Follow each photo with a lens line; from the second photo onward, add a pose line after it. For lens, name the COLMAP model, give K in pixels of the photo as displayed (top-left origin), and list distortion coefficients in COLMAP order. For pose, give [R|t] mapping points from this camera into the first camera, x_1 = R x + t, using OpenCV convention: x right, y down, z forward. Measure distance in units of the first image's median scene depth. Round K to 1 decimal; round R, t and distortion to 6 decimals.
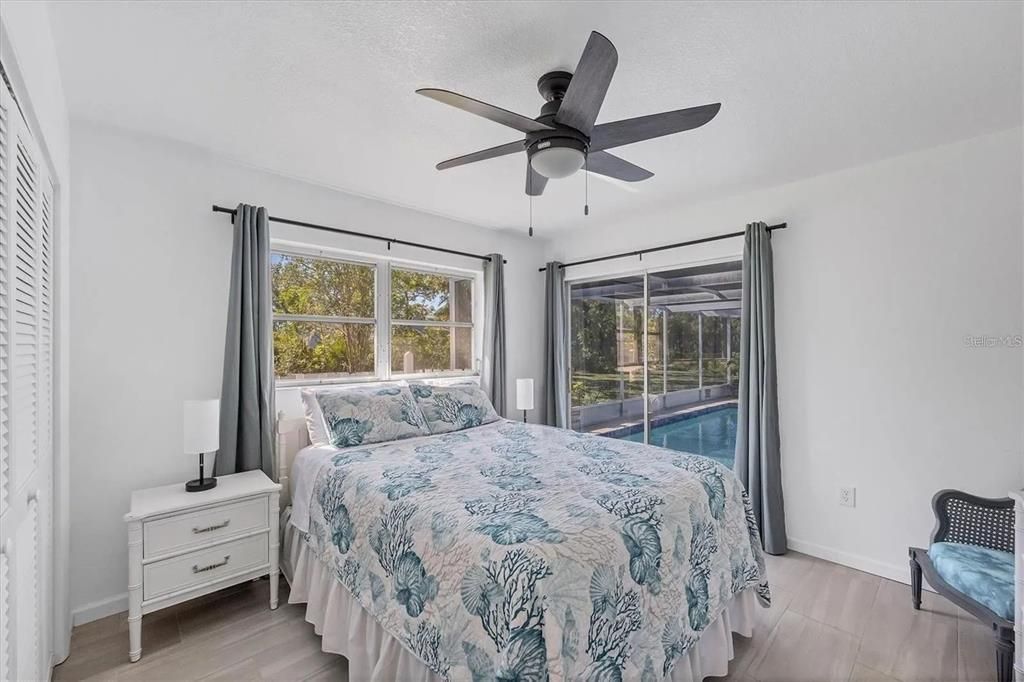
lens RADIAL K [[429.1, 0, 515.3], [0, 429.1, 347.9], [0, 0, 1]] dist [0.002973, 0.006438]
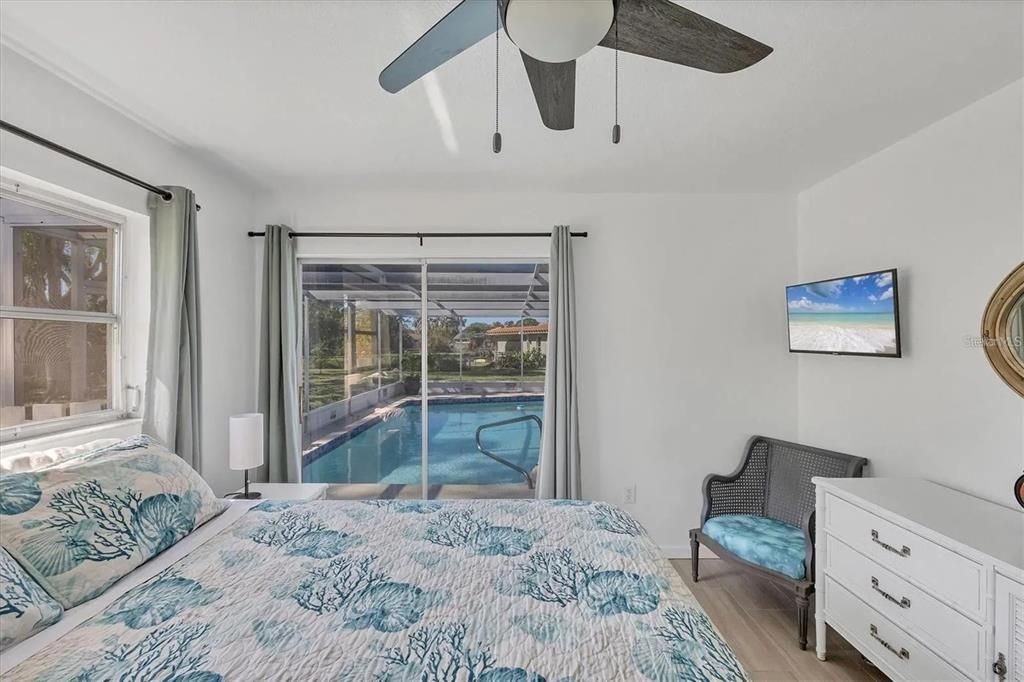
lens RADIAL K [[421.6, 0, 511.5], [0, 421.6, 337.7], [0, 0, 1]] dist [0.002264, -0.000160]
pose [[0.687284, 0.007689, 0.726348, -0.181588], [0.000287, 0.999941, -0.010857, -0.032700], [-0.726389, 0.007670, 0.687241, 0.422589]]
